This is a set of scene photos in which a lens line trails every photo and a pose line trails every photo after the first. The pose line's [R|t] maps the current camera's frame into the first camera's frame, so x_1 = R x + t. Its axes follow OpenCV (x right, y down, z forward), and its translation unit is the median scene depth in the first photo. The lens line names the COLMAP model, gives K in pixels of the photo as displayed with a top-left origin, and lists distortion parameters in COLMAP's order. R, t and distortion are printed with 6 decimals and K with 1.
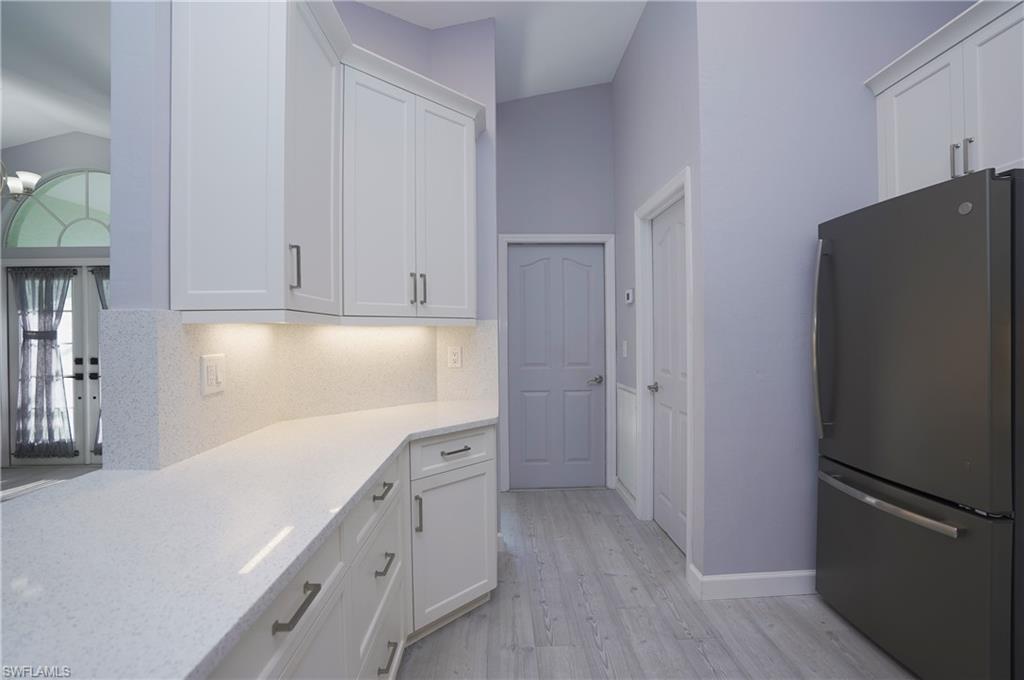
lens RADIAL K [[479.5, 0, 515.5], [0, 479.5, 335.6], [0, 0, 1]] dist [-0.065750, 0.028825]
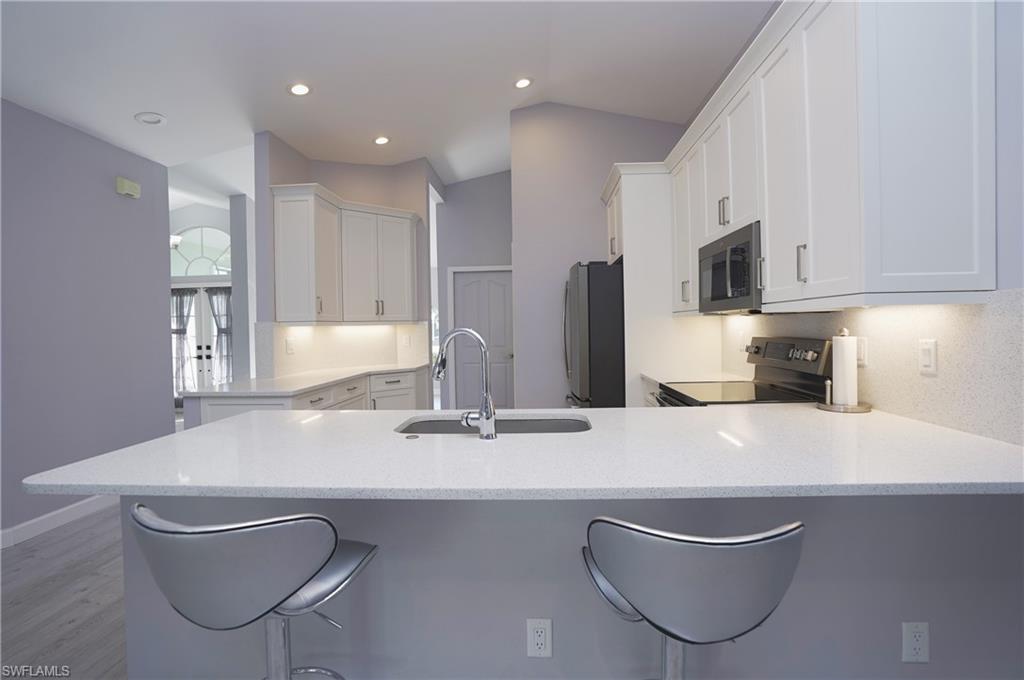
lens RADIAL K [[479.5, 0, 515.5], [0, 479.5, 335.6], [0, 0, 1]] dist [-0.065750, 0.028825]
pose [[0.995951, -0.009042, -0.089439, 0.280750], [0.010662, 0.999787, 0.017650, -0.002771], [0.089260, -0.018532, 0.995836, -0.503901]]
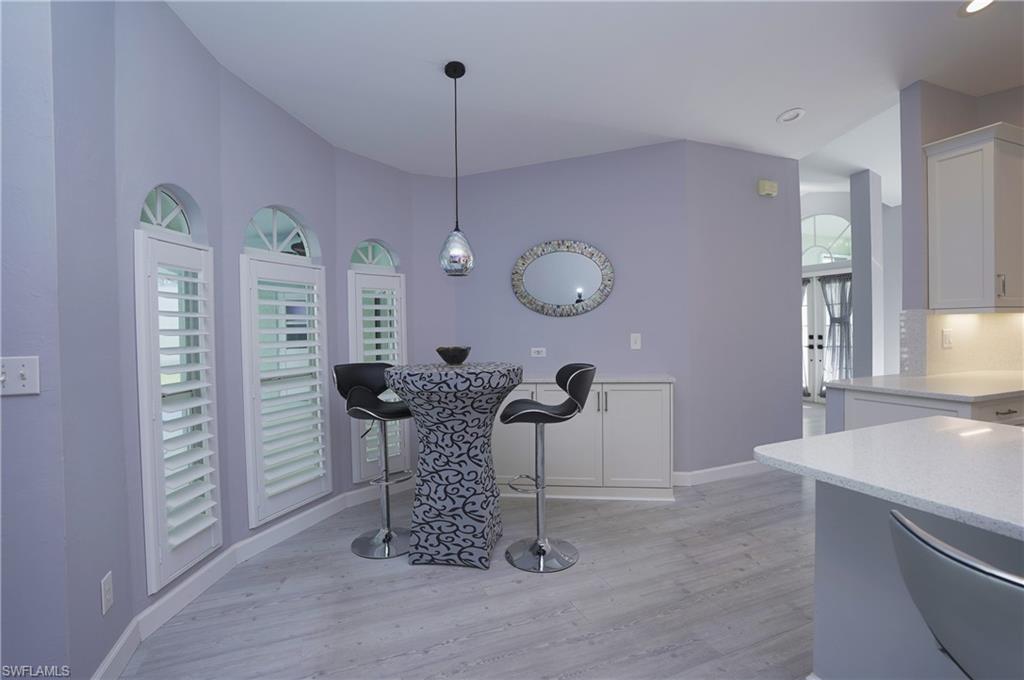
lens RADIAL K [[479.5, 0, 515.5], [0, 479.5, 335.6], [0, 0, 1]] dist [-0.065750, 0.028825]
pose [[0.352862, 0.017887, -0.935504, 0.206188], [0.013272, 0.999621, 0.024118, -0.002193], [0.935581, -0.020926, 0.352491, -0.521355]]
